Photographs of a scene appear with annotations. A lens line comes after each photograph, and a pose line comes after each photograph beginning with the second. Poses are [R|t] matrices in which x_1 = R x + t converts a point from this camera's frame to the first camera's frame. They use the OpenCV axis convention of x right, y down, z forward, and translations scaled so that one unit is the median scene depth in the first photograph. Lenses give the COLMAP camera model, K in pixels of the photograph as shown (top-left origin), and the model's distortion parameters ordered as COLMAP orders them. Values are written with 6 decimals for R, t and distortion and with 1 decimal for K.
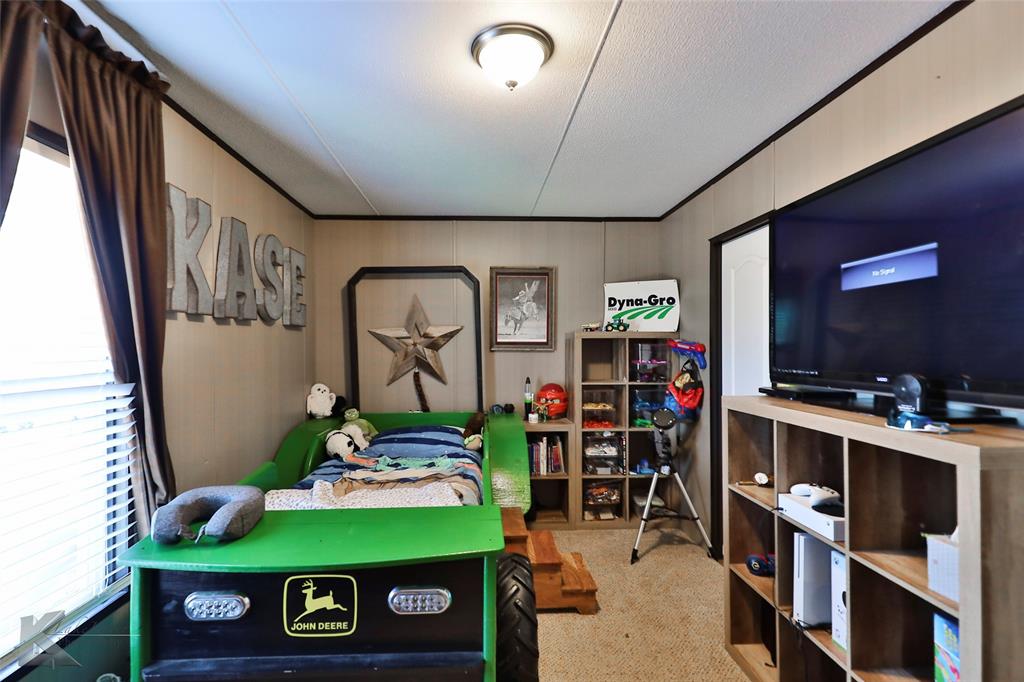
lens RADIAL K [[493.7, 0, 512.0], [0, 493.7, 341.0], [0, 0, 1]] dist [0.018365, -0.008913]
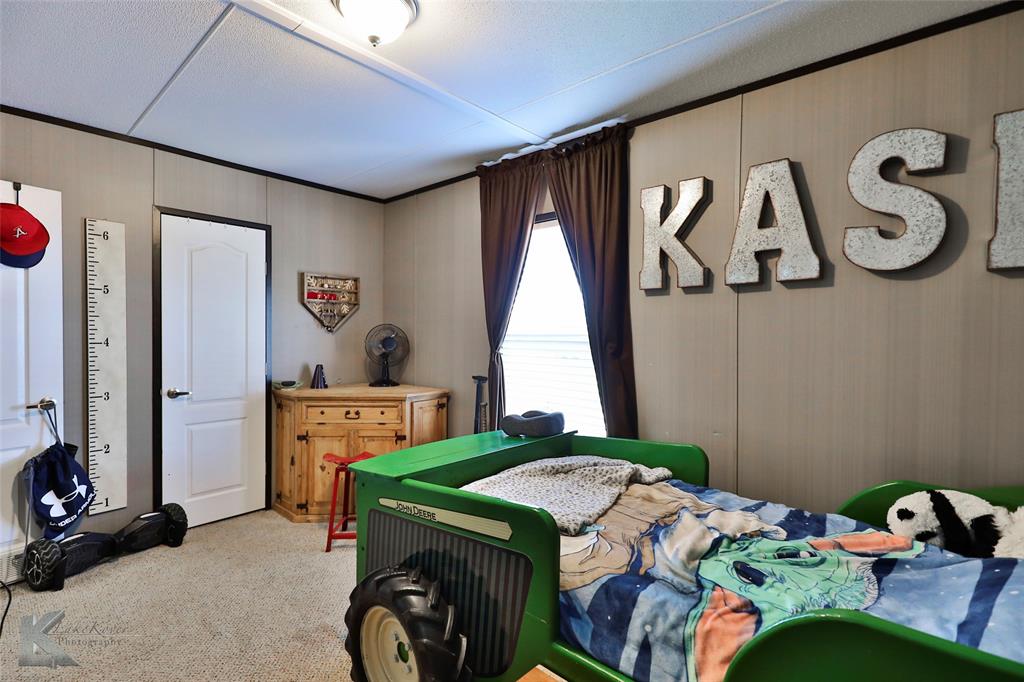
lens RADIAL K [[493.7, 0, 512.0], [0, 493.7, 341.0], [0, 0, 1]] dist [0.018365, -0.008913]
pose [[-0.727665, 0.014818, -0.685773, 0.229242], [0.004509, 0.999848, 0.016820, 0.024346], [0.685918, 0.009148, -0.727621, 0.905398]]
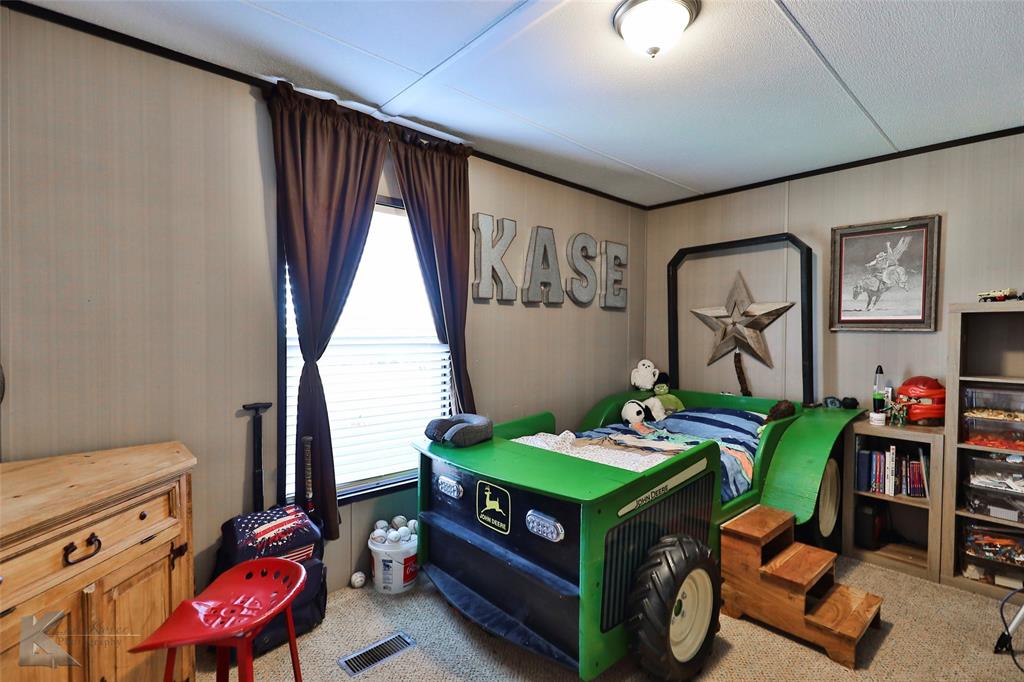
lens RADIAL K [[493.7, 0, 512.0], [0, 493.7, 341.0], [0, 0, 1]] dist [0.018365, -0.008913]
pose [[0.624407, 0.020240, -0.780837, 0.289163], [0.000527, 0.999653, 0.026333, 0.015273], [0.781099, -0.016855, 0.624180, 0.078574]]
